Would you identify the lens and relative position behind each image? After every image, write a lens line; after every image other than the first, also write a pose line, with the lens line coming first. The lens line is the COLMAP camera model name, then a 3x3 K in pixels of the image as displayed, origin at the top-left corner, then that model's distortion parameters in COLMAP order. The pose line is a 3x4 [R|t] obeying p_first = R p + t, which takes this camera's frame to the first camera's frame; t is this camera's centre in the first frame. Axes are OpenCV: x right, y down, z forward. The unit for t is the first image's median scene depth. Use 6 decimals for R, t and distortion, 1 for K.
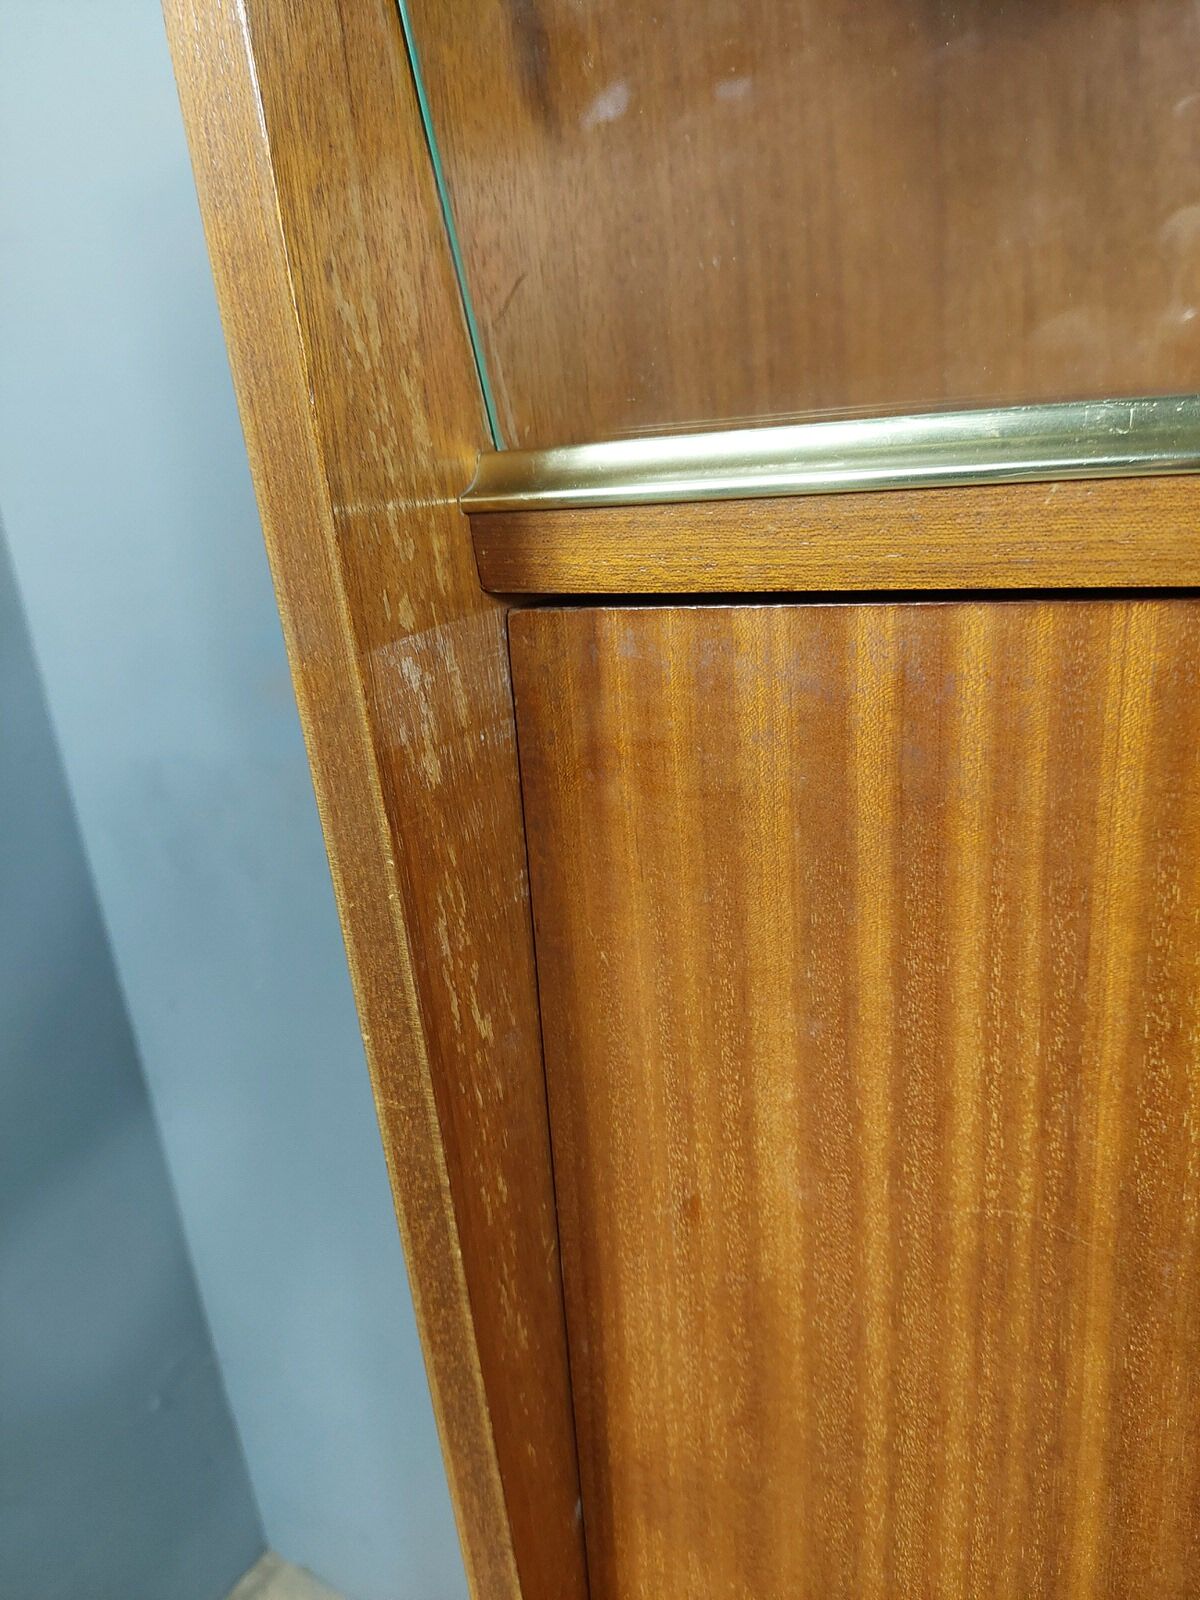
lens RADIAL K [[1170.6, 0, 603.7], [0, 1170.6, 807.3], [0, 0, 1]] dist [0.008074, -0.021486]
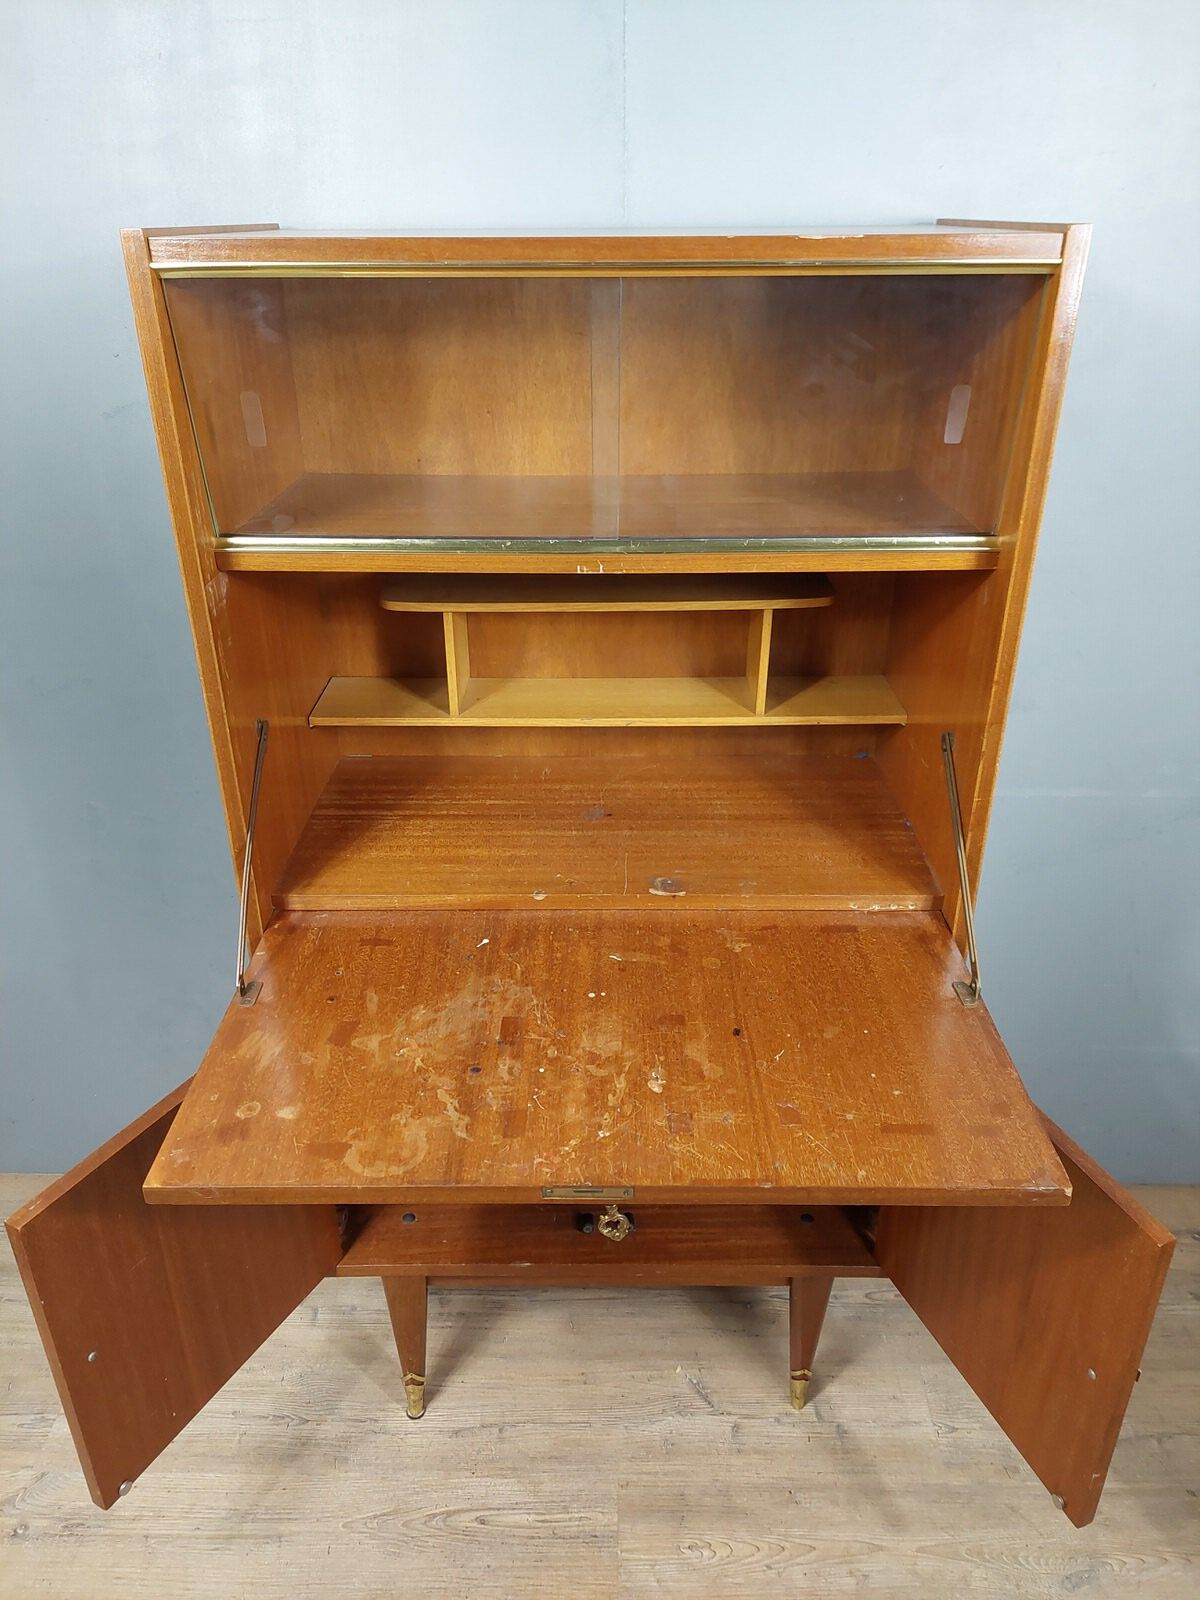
lens RADIAL K [[1170.6, 0, 605.2], [0, 1170.6, 794.7], [0, 0, 1]] dist [0.008074, -0.021486]
pose [[0.873277, -0.140763, 0.466447, -0.985054], [0.066043, 0.982720, 0.172918, -0.034069], [-0.482727, -0.120200, 0.867483, -3.499276]]
